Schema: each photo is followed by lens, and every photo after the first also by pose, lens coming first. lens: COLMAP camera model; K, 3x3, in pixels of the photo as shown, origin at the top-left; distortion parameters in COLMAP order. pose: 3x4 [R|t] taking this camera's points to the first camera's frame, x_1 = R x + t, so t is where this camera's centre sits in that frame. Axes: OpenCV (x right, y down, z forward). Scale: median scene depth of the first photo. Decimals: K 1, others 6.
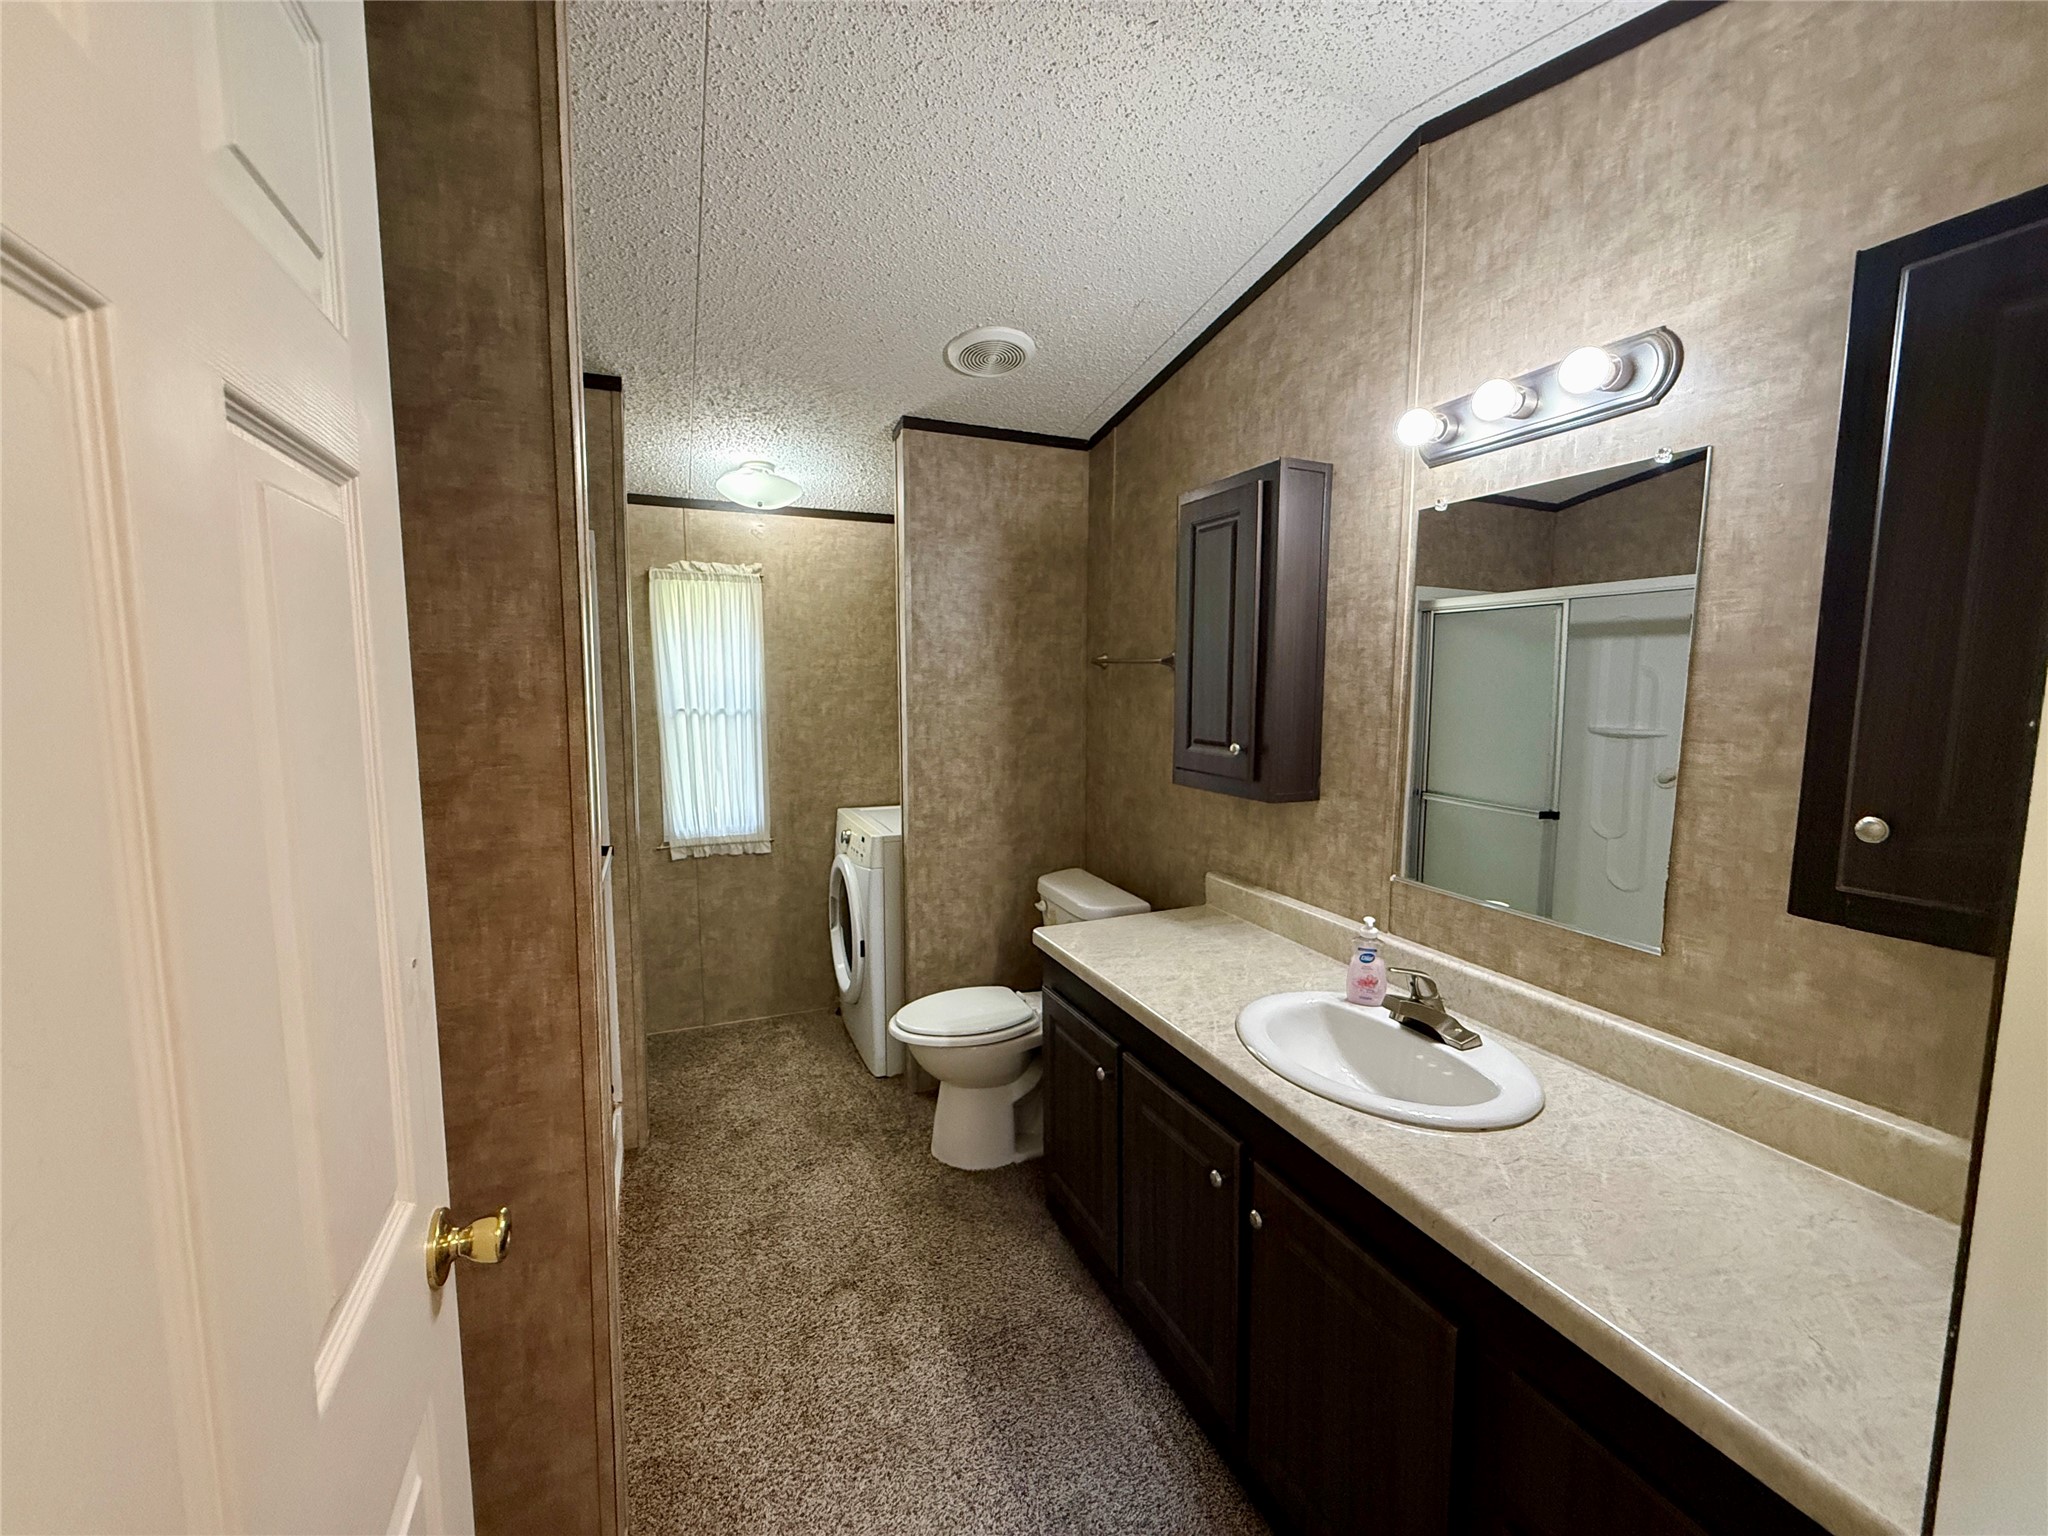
lens RADIAL K [[819.4, 0, 1014.7], [0, 819.4, 768.4], [0, 0, 1]] dist [-0.009273, 0.001702]
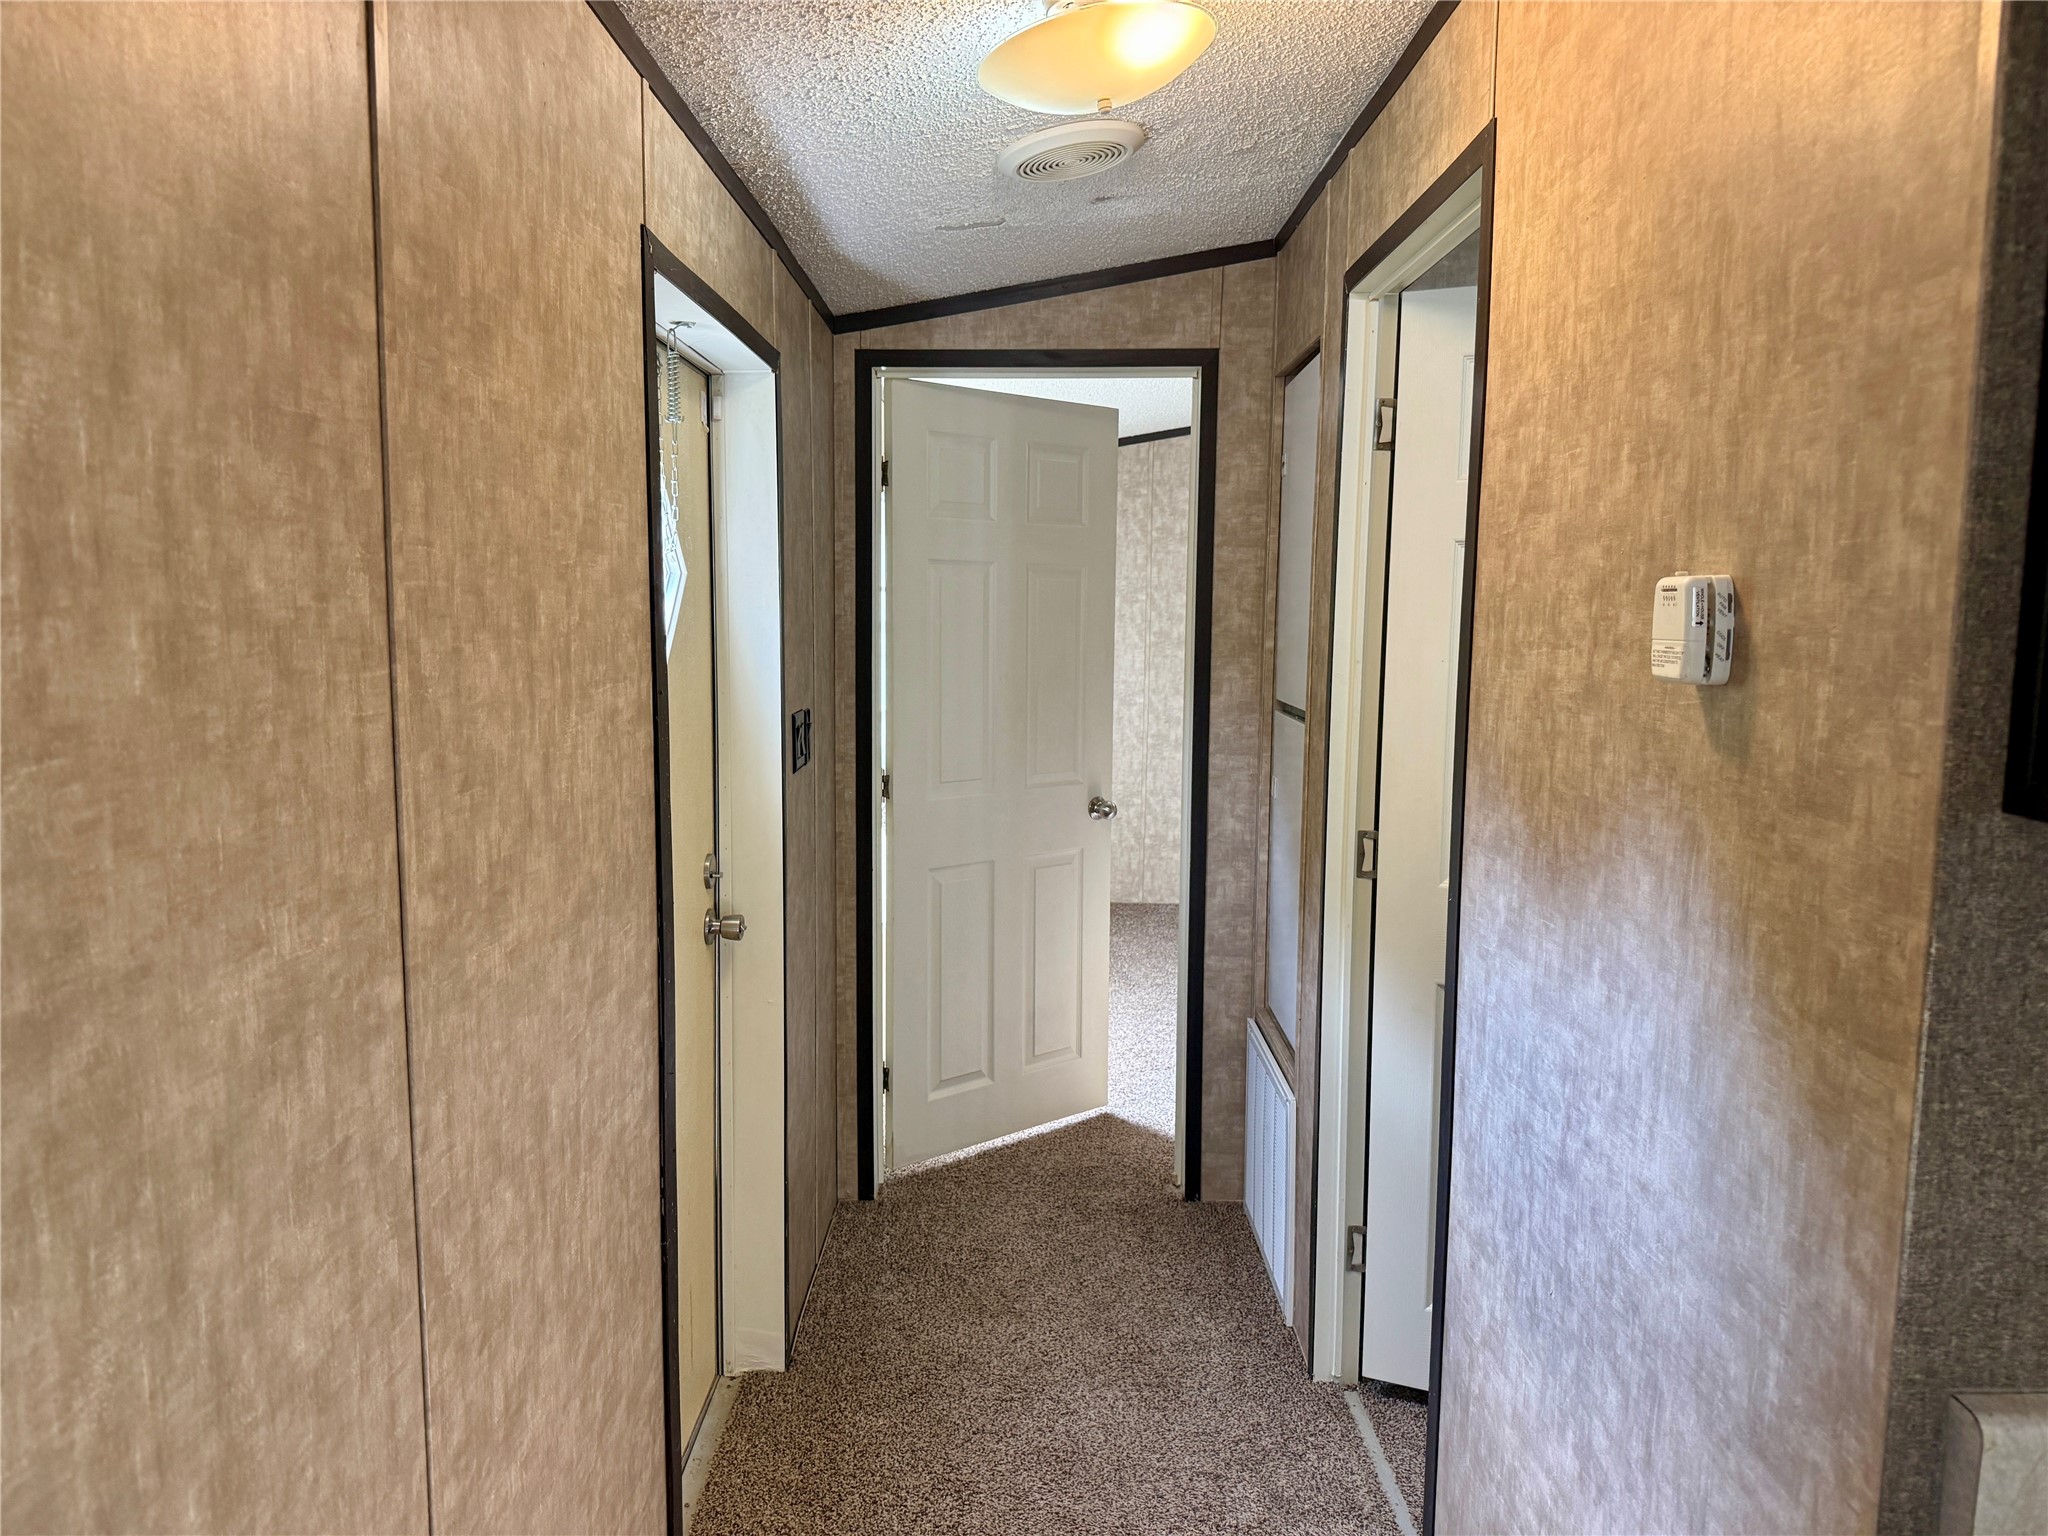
lens RADIAL K [[1460.2, 0, 1023.9], [0, 1460.2, 770.1], [0, 0, 1]] dist [0.019693, -0.041552]
pose [[-0.922542, -0.064923, 0.380395, -0.026388], [0.021169, 0.975748, 0.217872, -0.633463], [-0.385314, 0.209049, -0.898794, 1.251746]]
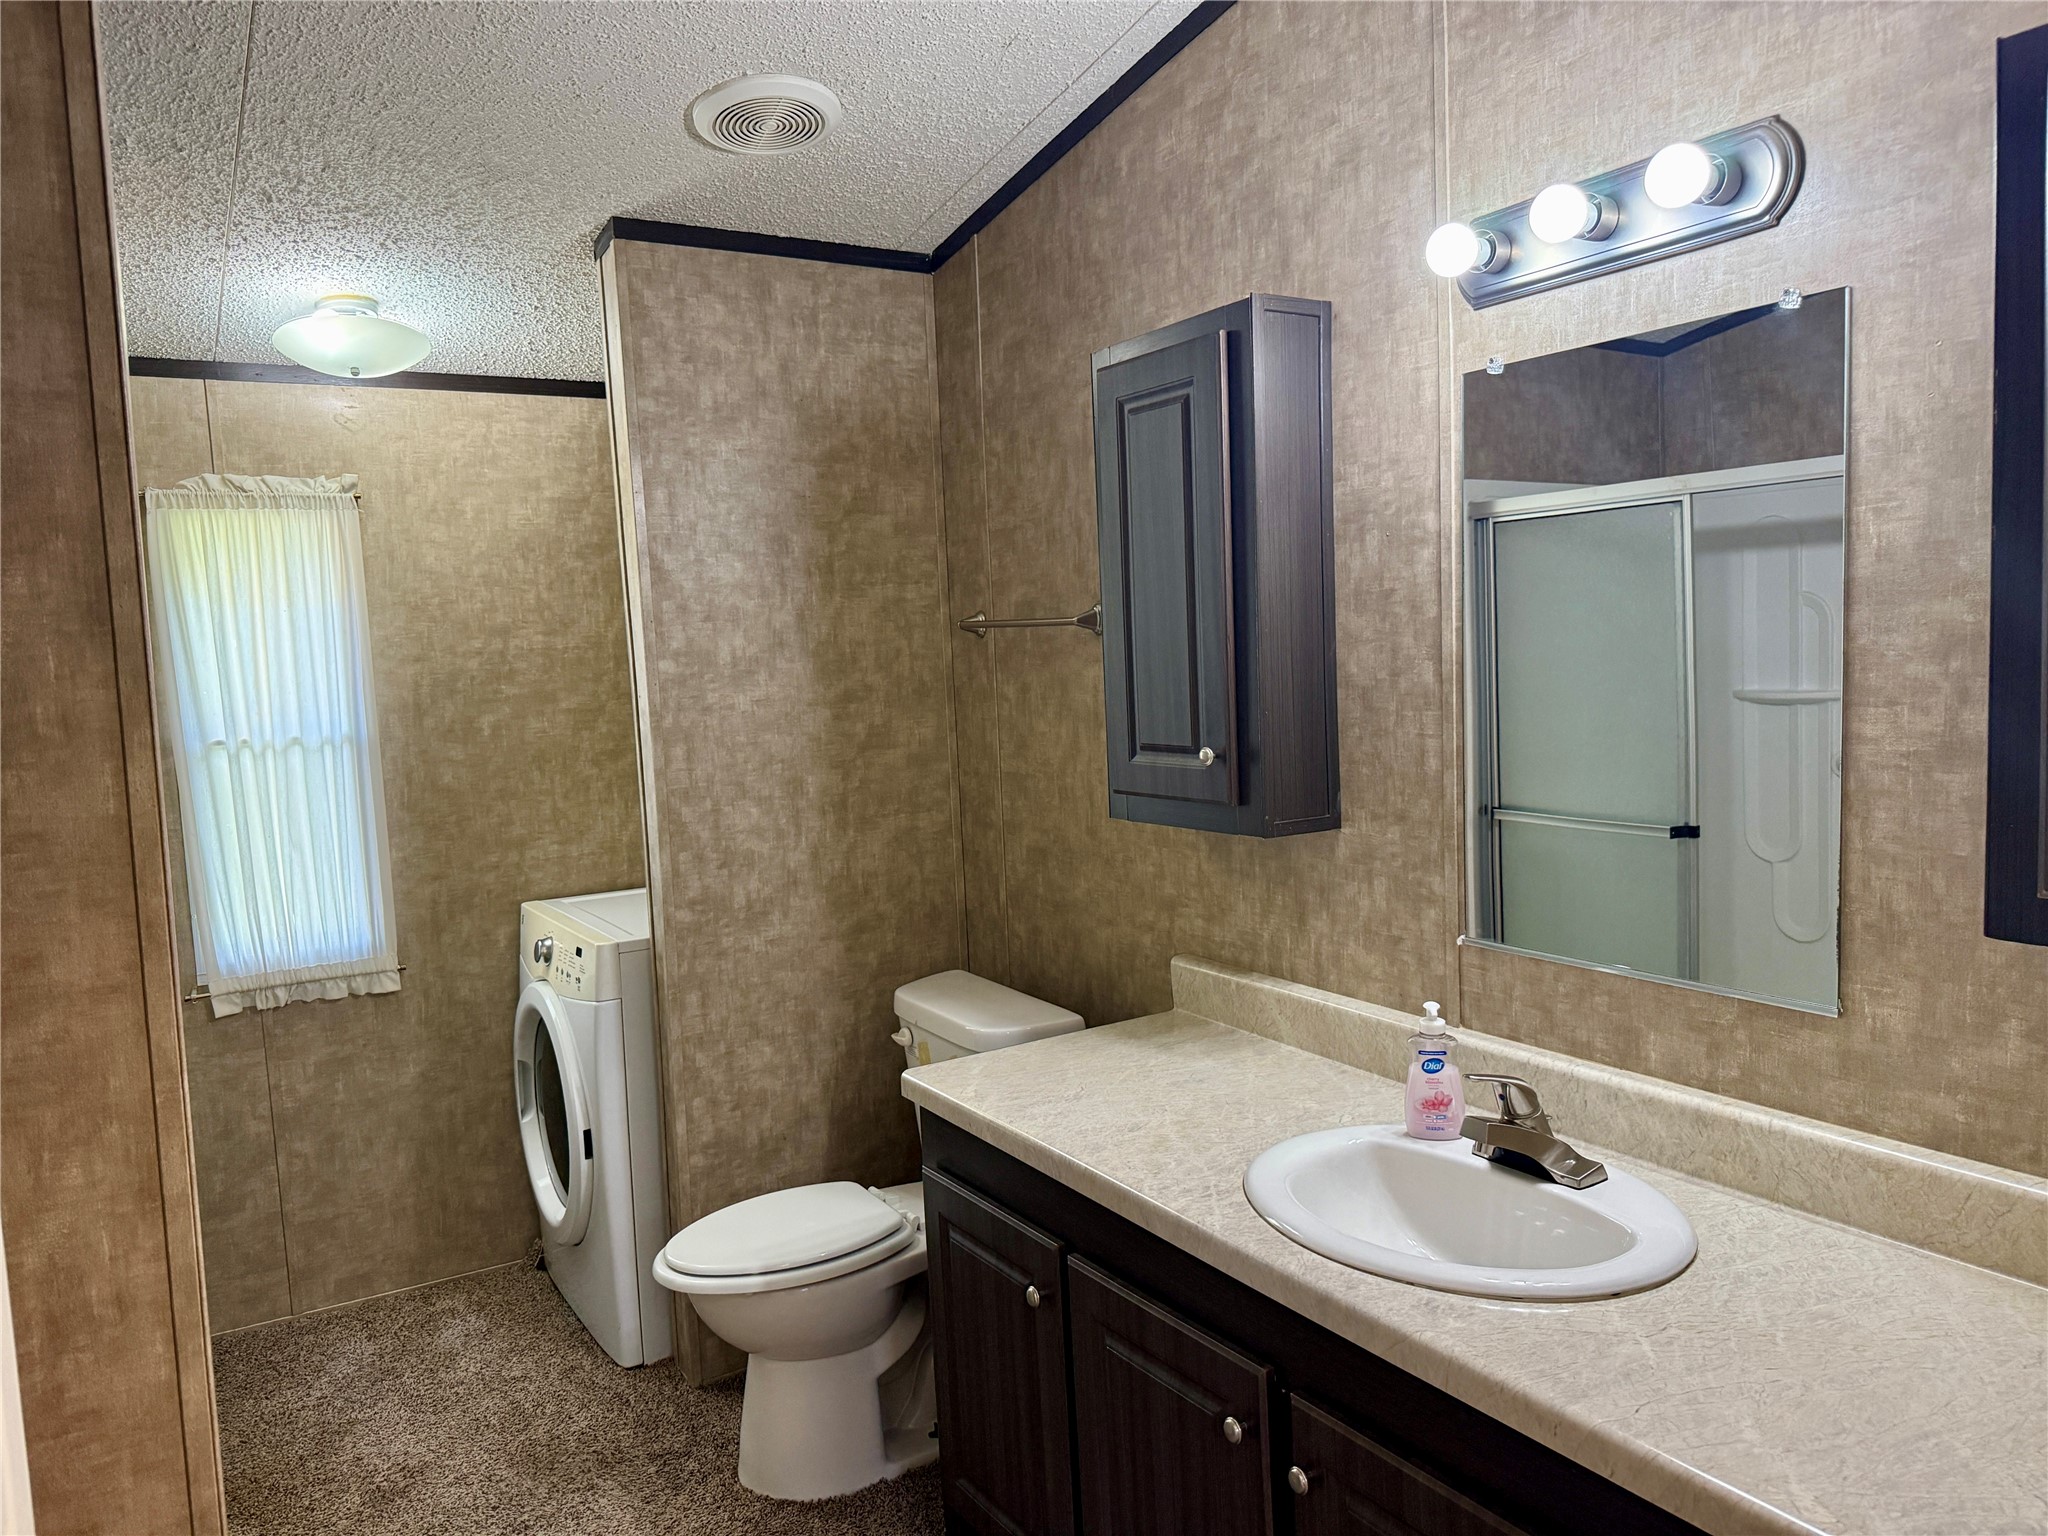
lens RADIAL K [[1460.2, 0, 1011.4], [0, 1460.2, 784.5], [0, 0, 1]] dist [0.019693, -0.041552]
pose [[0.987492, -0.059984, 0.145814, -0.044159], [0.062465, 0.997969, -0.012494, 0.003151], [-0.144769, 0.021446, 0.989233, -0.084093]]
